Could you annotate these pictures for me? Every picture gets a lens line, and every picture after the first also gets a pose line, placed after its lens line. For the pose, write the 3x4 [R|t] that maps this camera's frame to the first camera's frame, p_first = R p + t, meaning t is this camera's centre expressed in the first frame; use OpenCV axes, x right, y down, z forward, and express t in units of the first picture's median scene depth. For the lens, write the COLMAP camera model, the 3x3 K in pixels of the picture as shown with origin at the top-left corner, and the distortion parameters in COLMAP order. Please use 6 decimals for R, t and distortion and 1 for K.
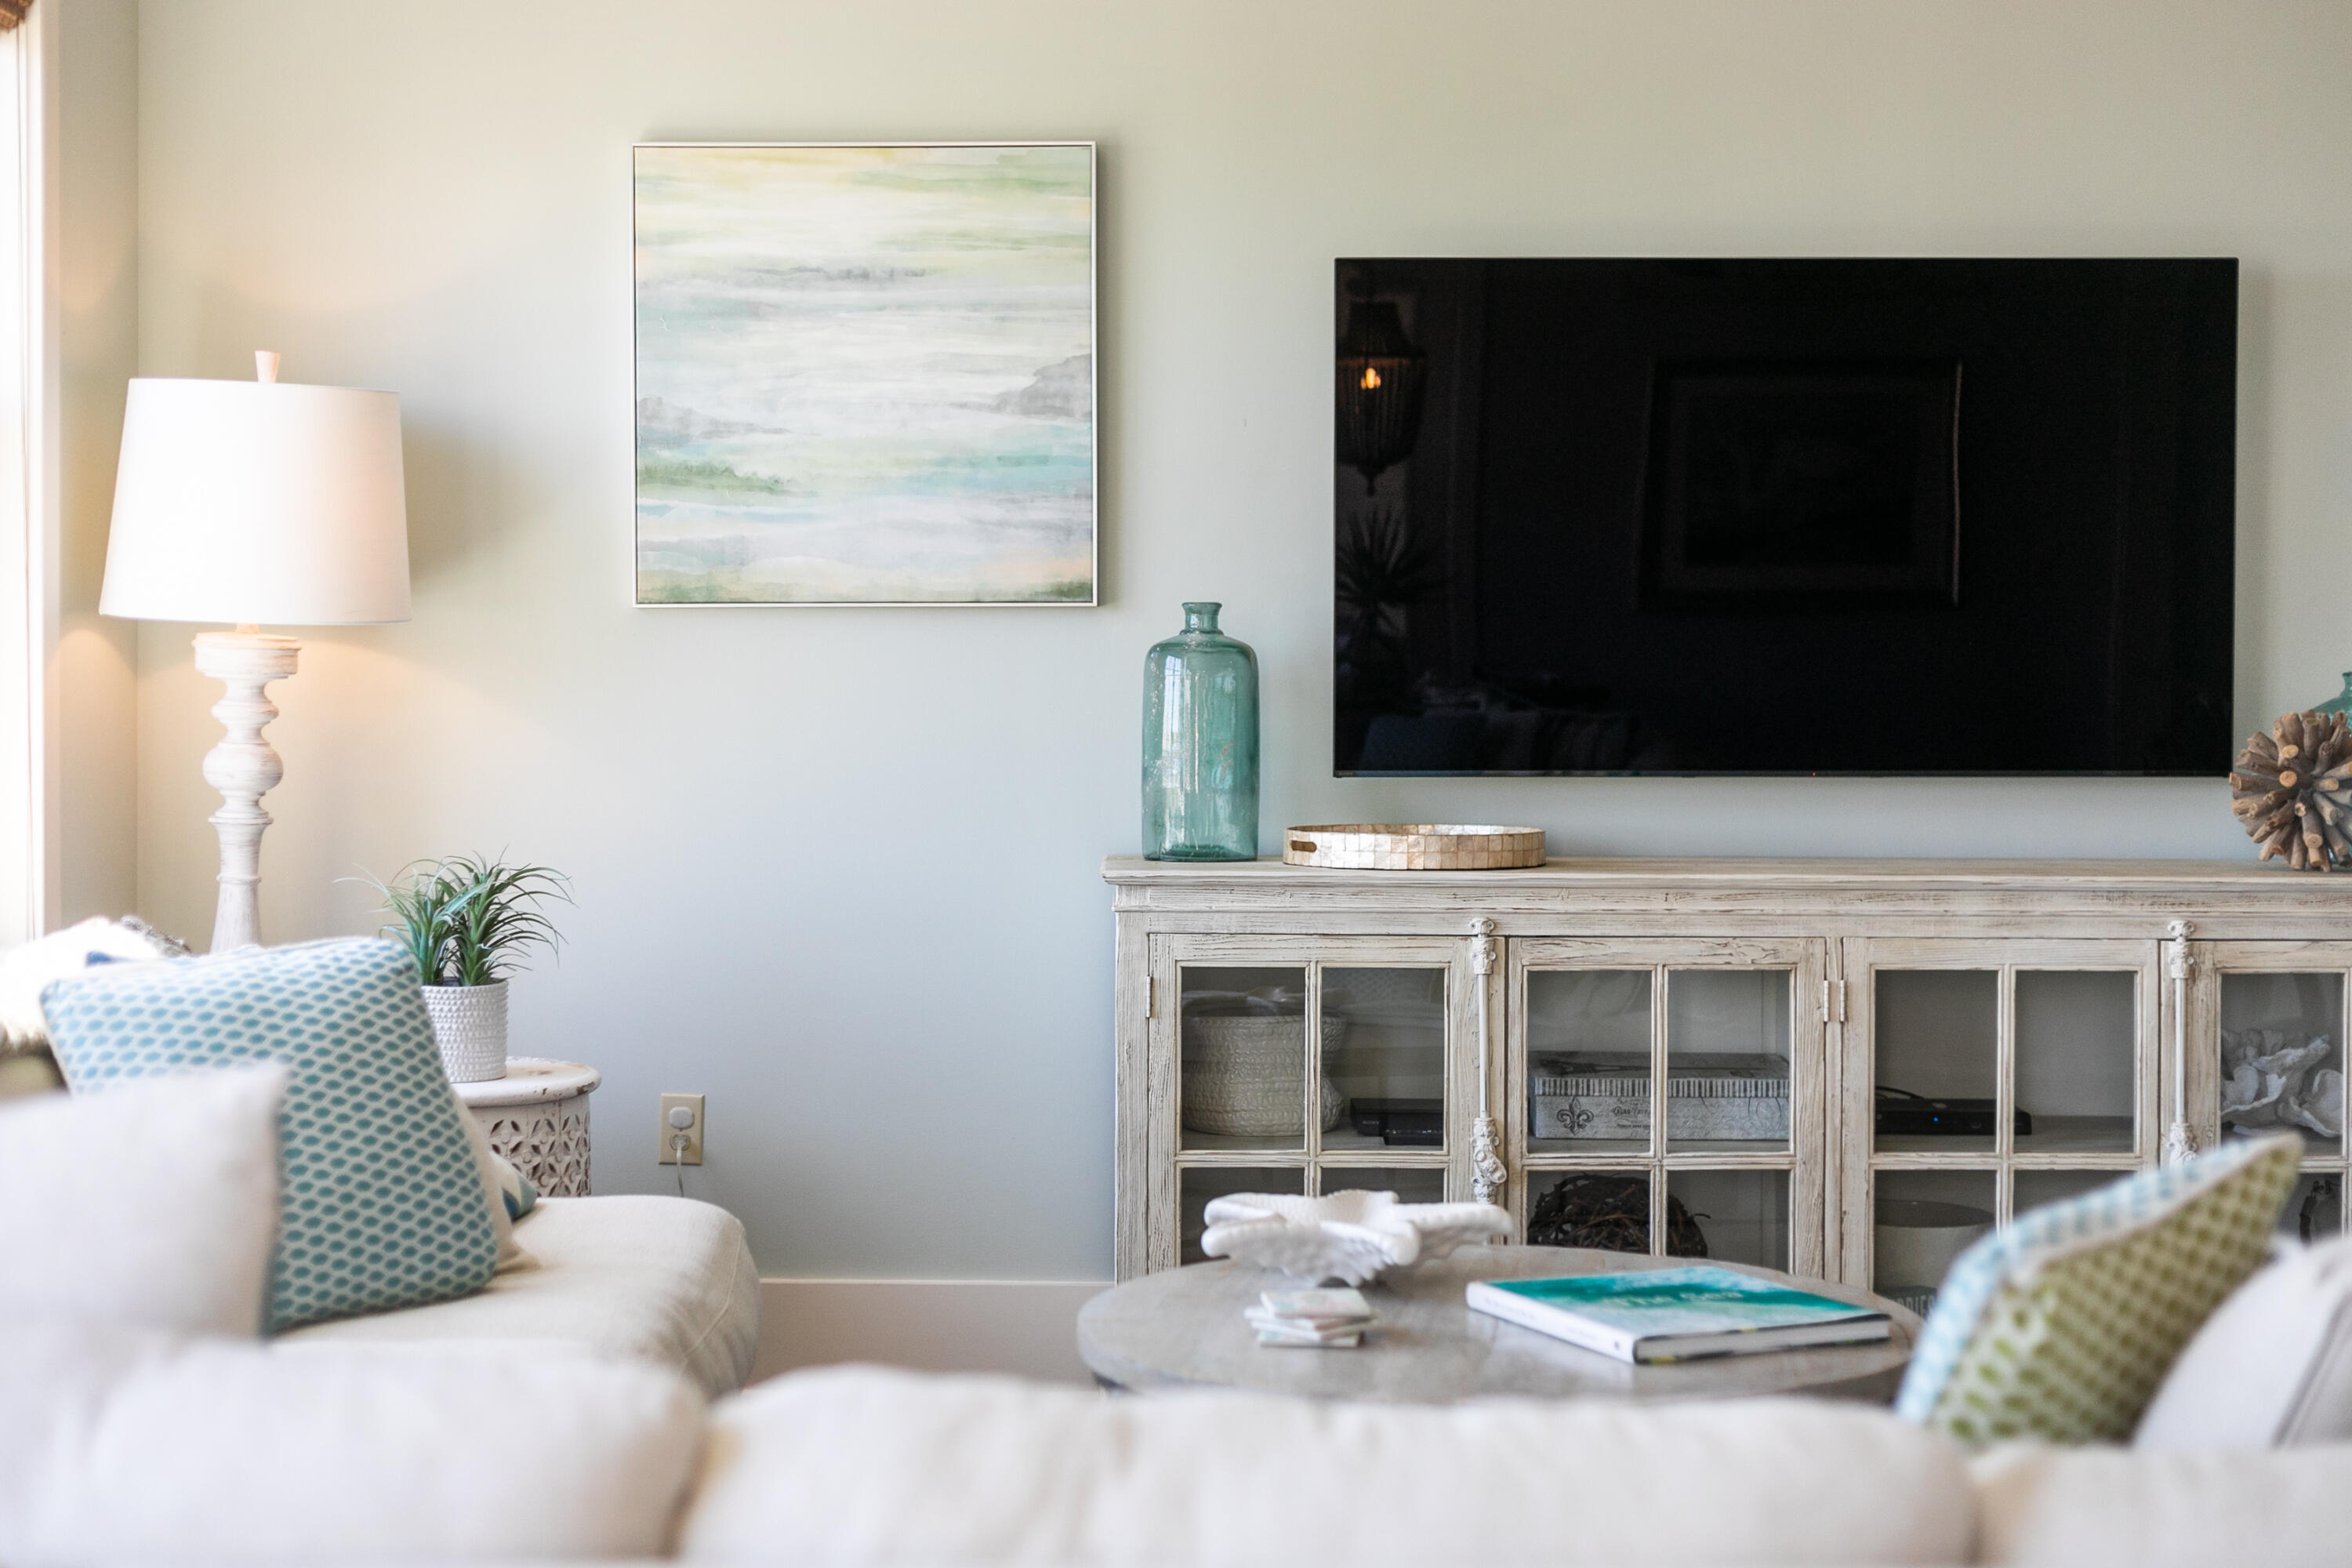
lens RADIAL K [[3475.1, 0, 1134.8], [0, 3475.1, 652.4], [0, 0, 1]] dist [0.026288, 0.000000]
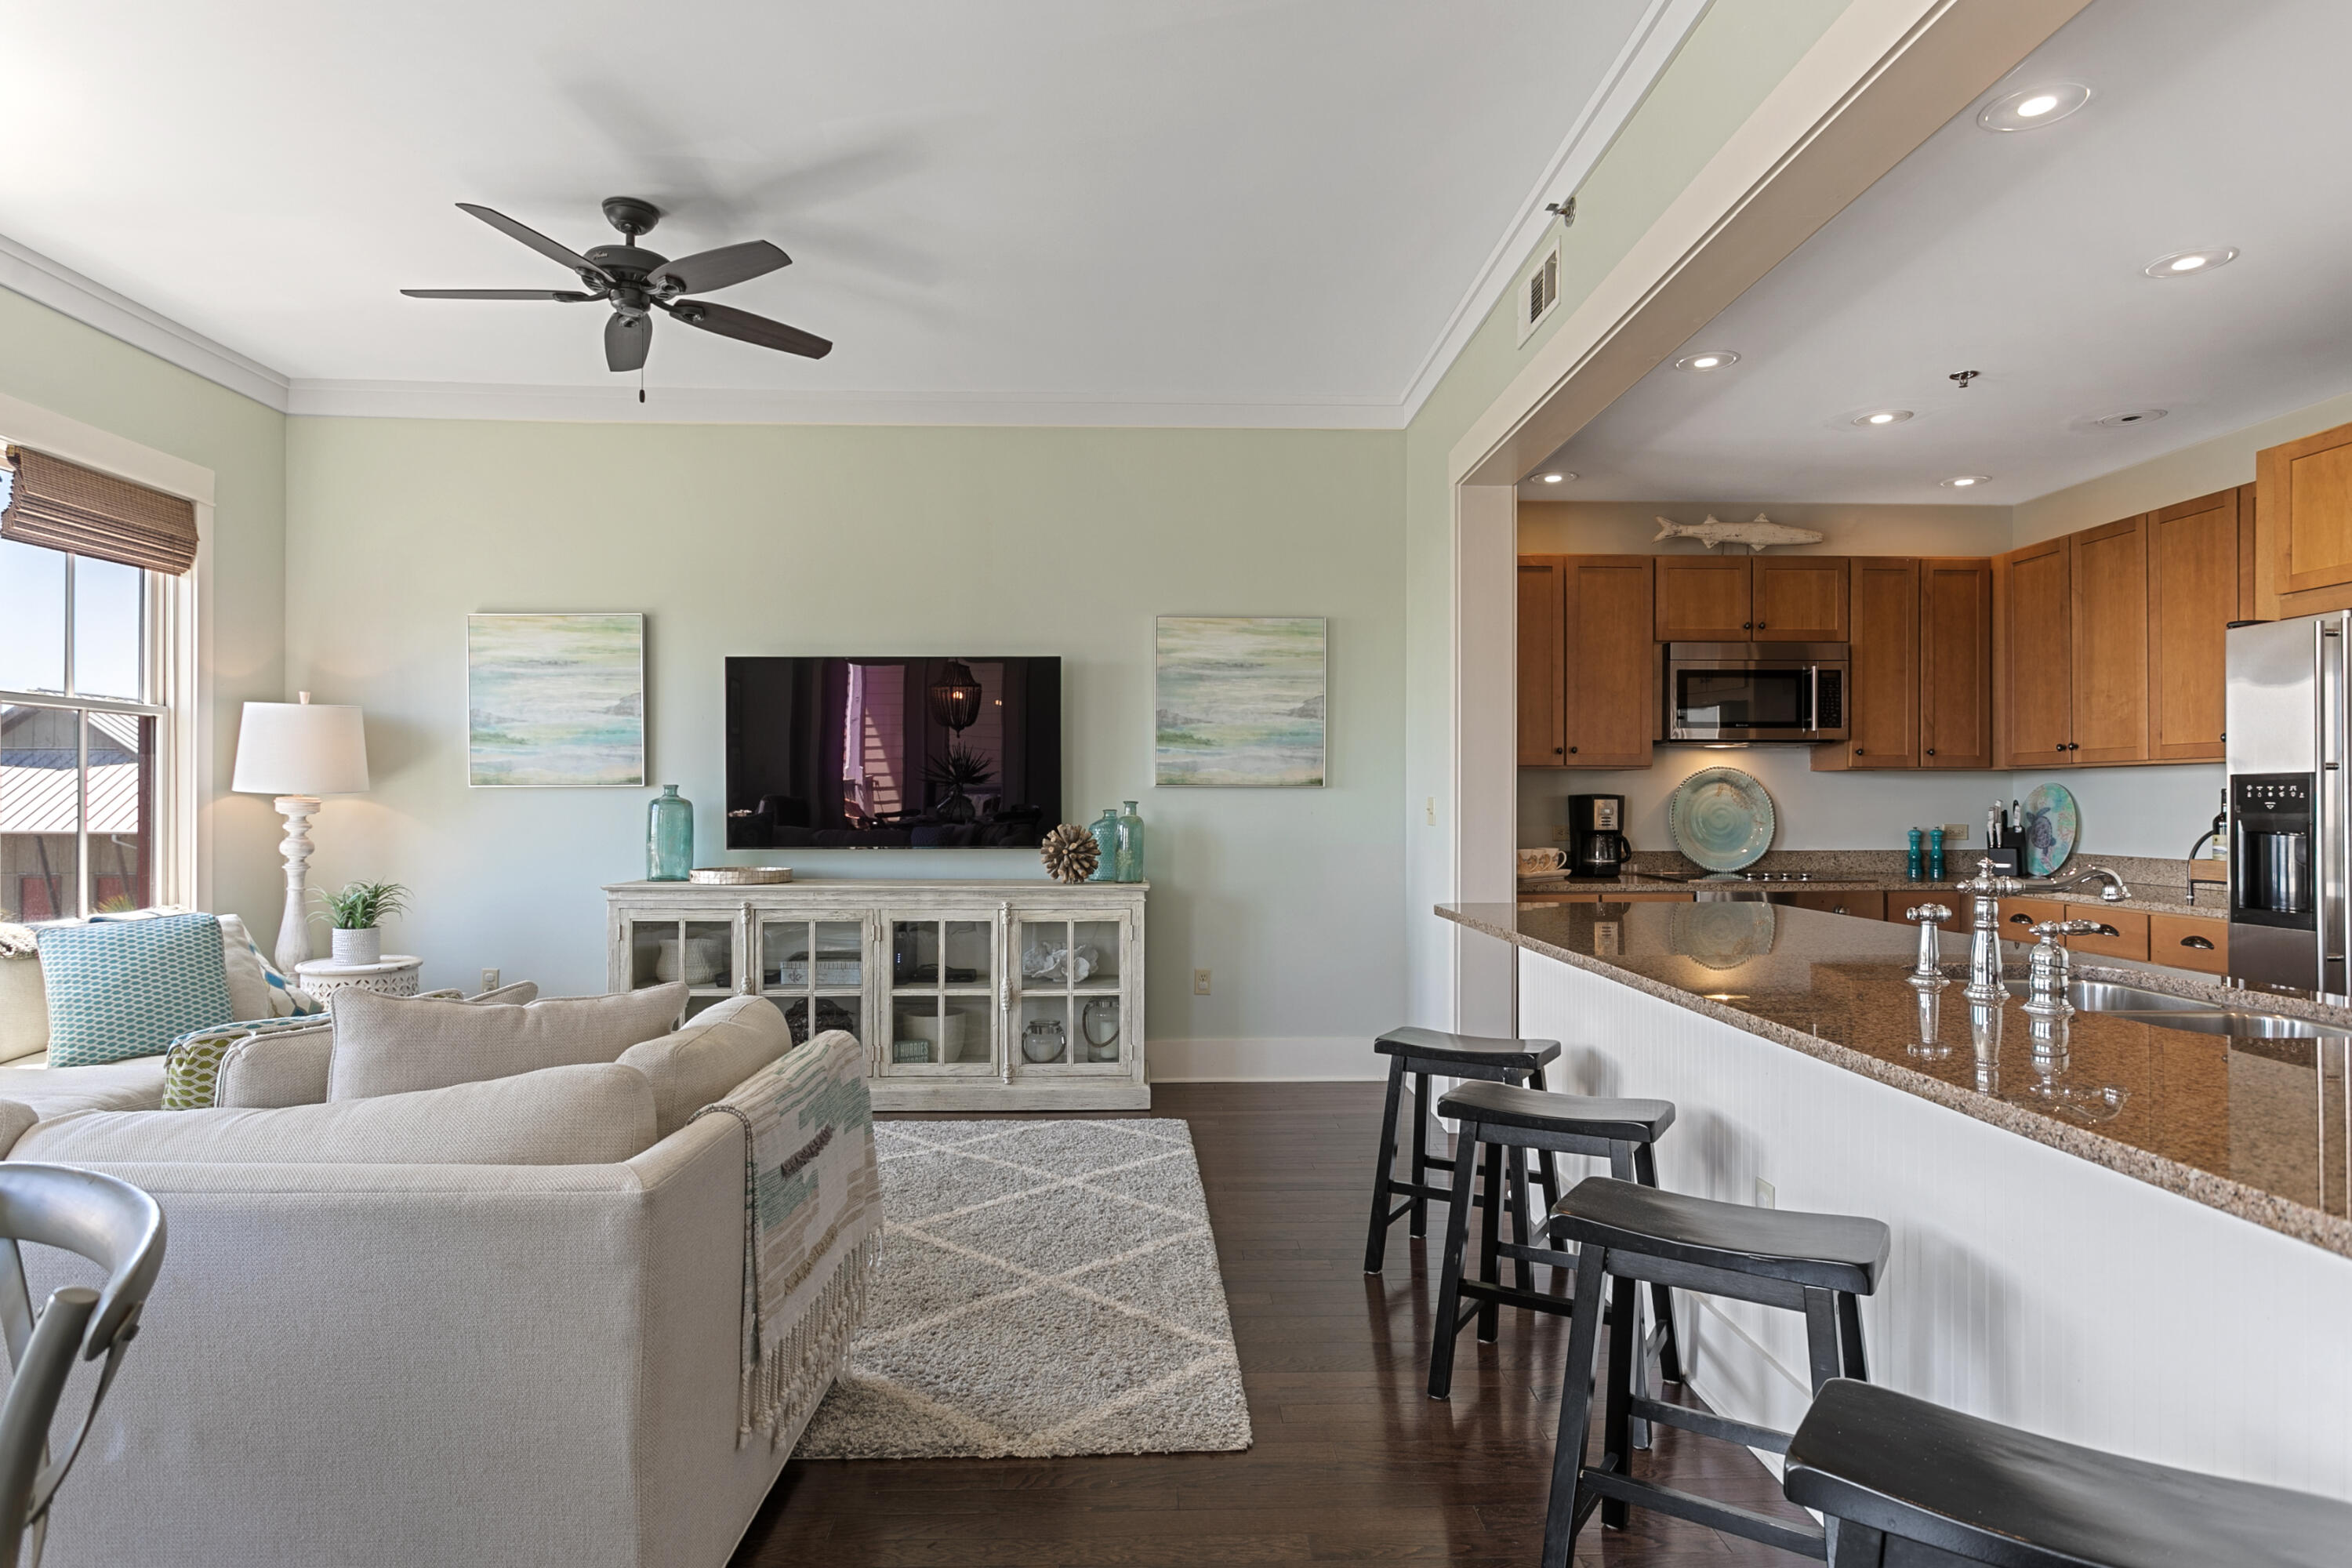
lens RADIAL K [[1279.7, 0, 1166.0], [0, 1279.7, 793.6], [0, 0, 1]] dist [-0.000695, 0.002945]
pose [[0.999945, -0.001617, 0.010381, 0.404802], [0.001654, 0.999992, -0.003555, -0.003569], [-0.010376, 0.003572, 0.999940, 0.006289]]
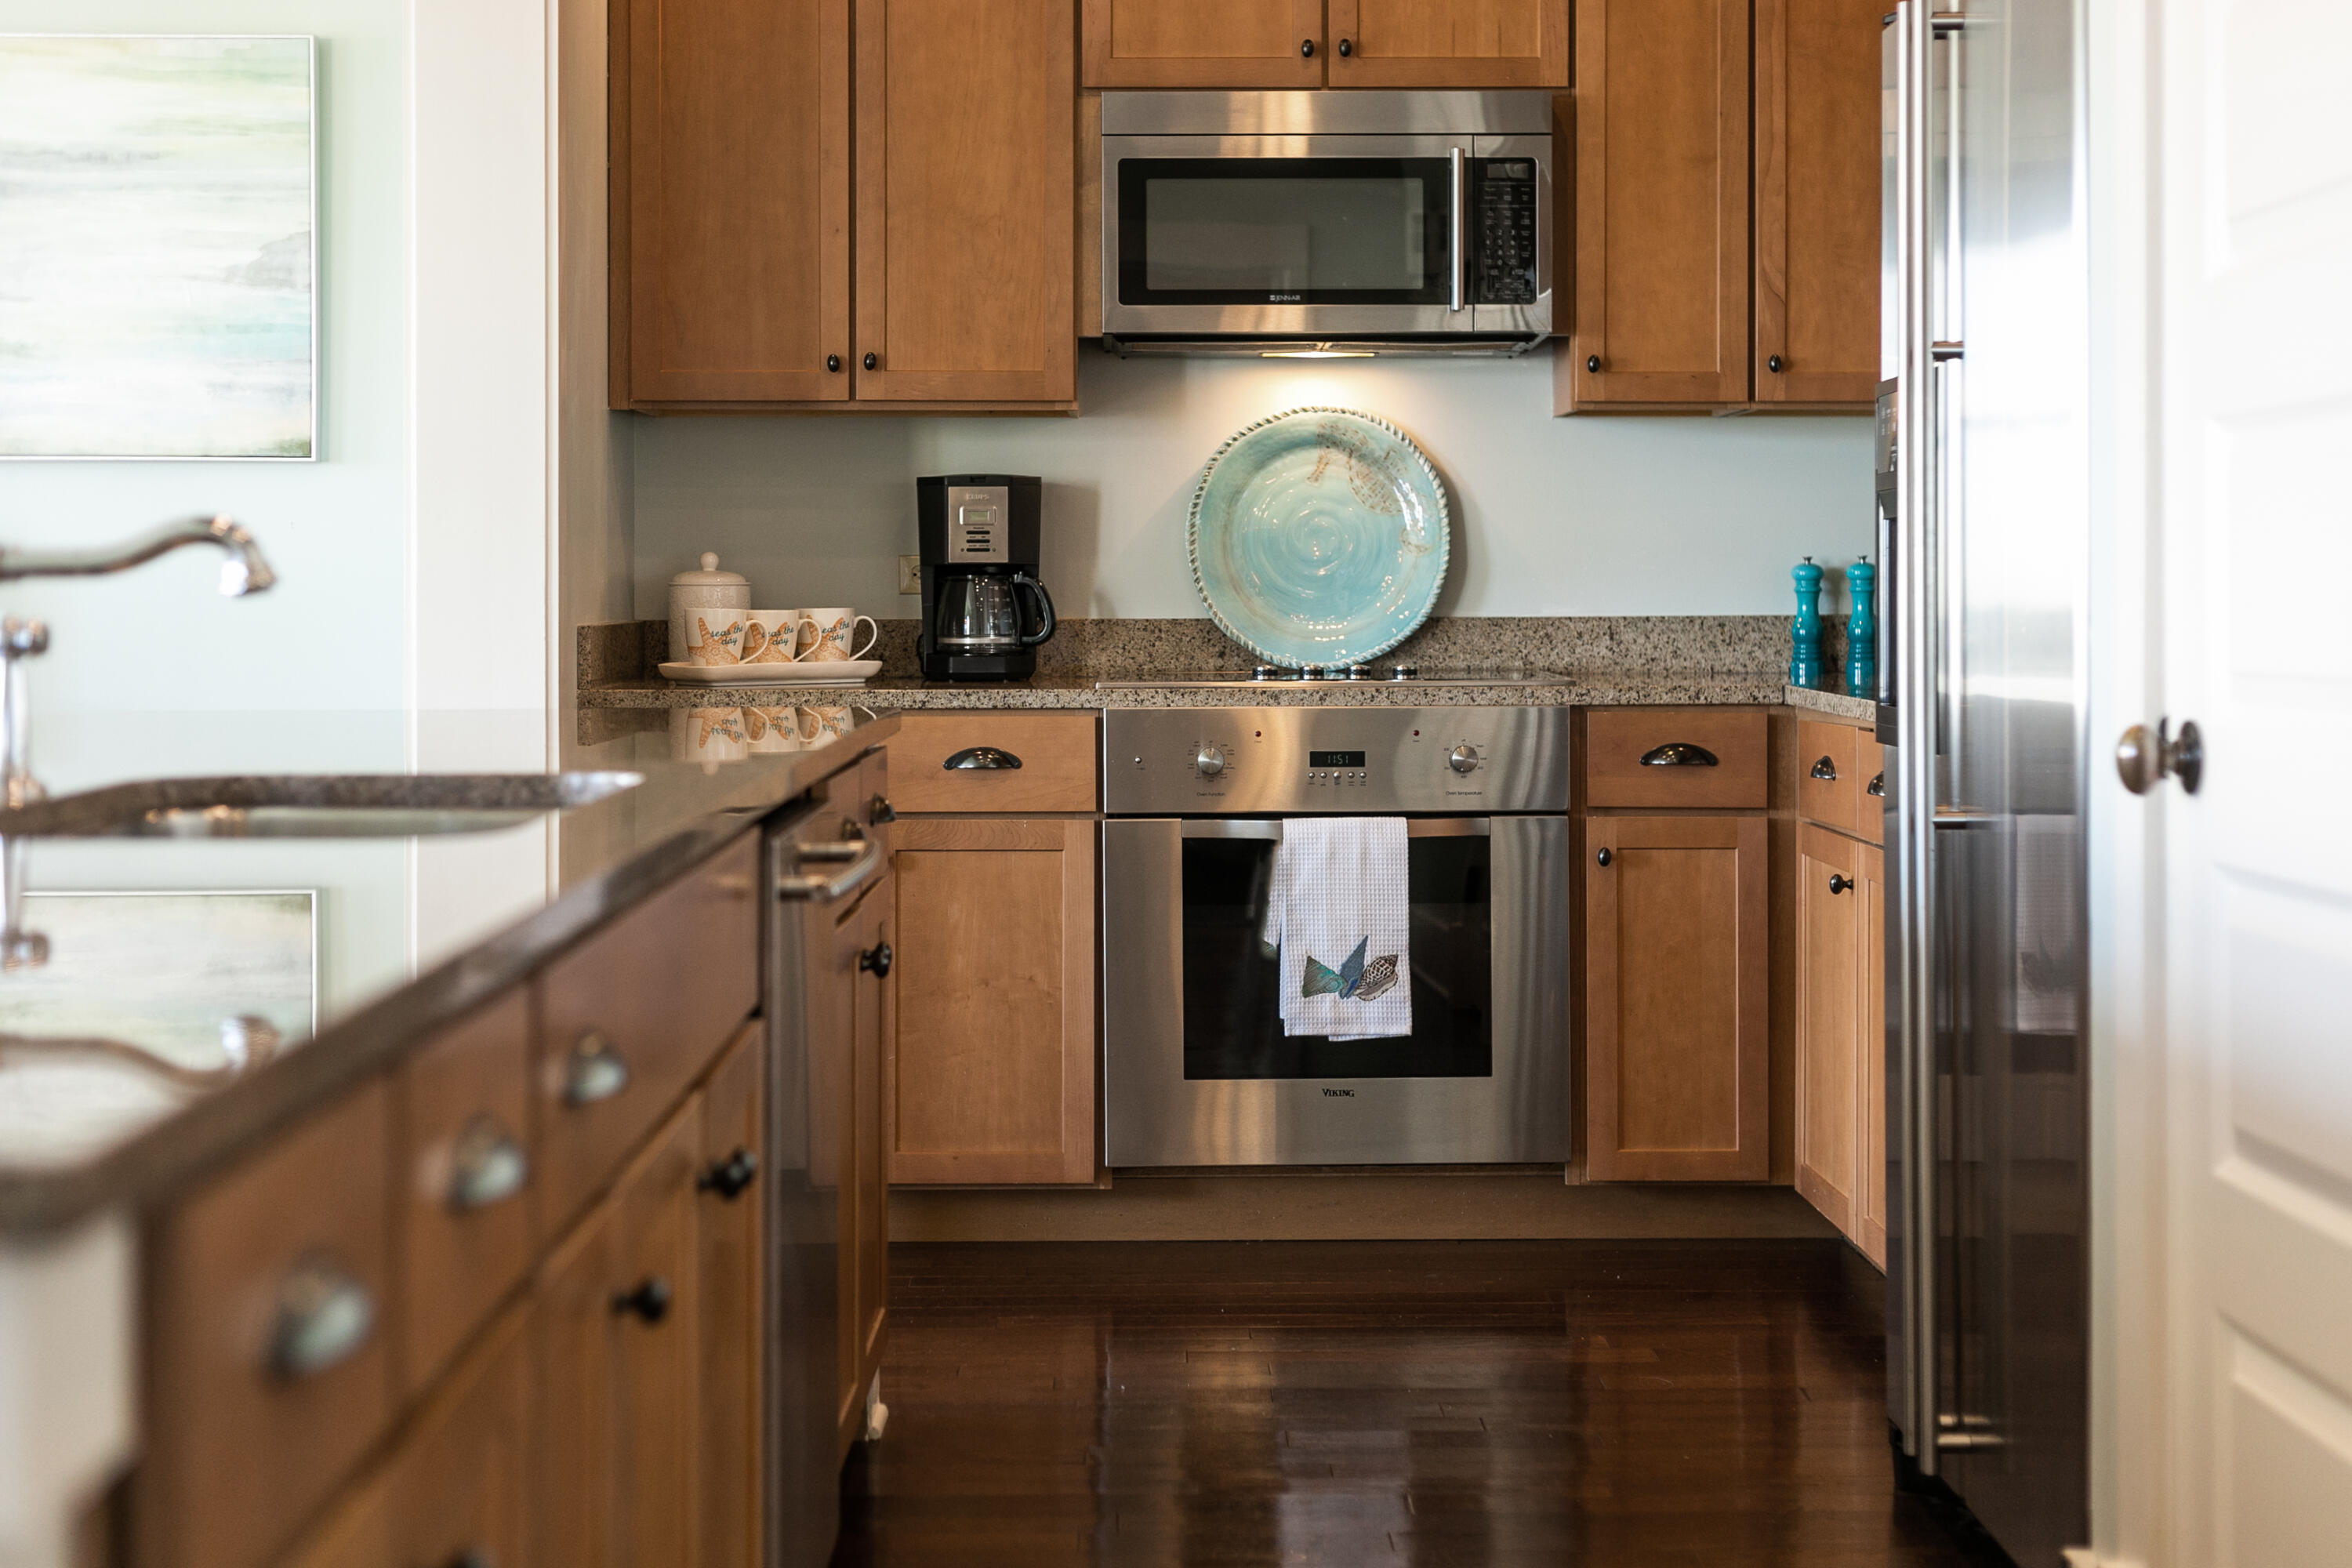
lens RADIAL K [[3475.1, 0, 1132.3], [0, 3475.1, 604.1], [0, 0, 1]] dist [0.026288, 0.000000]
pose [[0.999933, -0.004626, -0.010612, 0.833198], [0.004715, 0.999954, 0.008323, 0.026900], [0.010573, -0.008373, 0.999909, -0.086713]]
